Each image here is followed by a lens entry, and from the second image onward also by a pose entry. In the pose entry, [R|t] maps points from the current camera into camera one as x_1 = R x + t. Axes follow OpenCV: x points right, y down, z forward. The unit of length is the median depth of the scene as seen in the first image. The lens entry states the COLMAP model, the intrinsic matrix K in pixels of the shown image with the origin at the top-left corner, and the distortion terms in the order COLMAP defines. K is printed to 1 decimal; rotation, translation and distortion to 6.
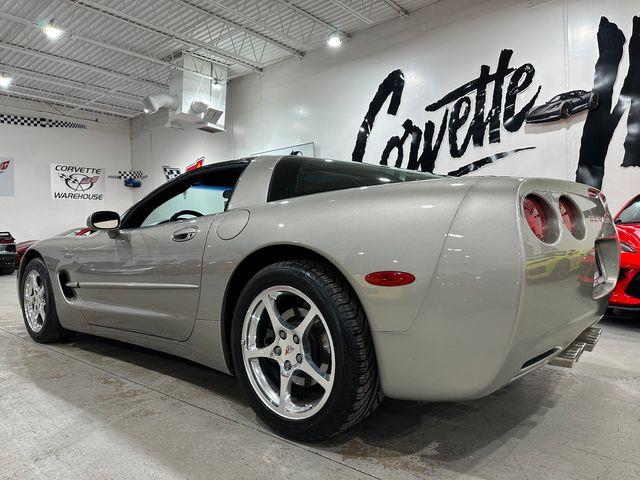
lens RADIAL K [[455.9, 0, 318.8], [0, 455.9, 241.0], [0, 0, 1]] dist [0.025412, -0.036453]
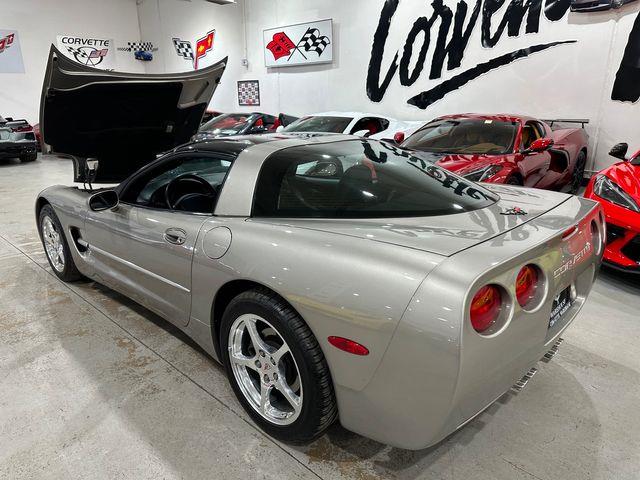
lens RADIAL K [[455.9, 0, 317.0], [0, 455.9, 241.2], [0, 0, 1]] dist [0.025412, -0.036453]
pose [[0.998271, 0.029895, -0.050619, 0.086723], [-0.013577, 0.955008, 0.296268, -0.325999], [0.057198, -0.295068, 0.953763, 0.012880]]
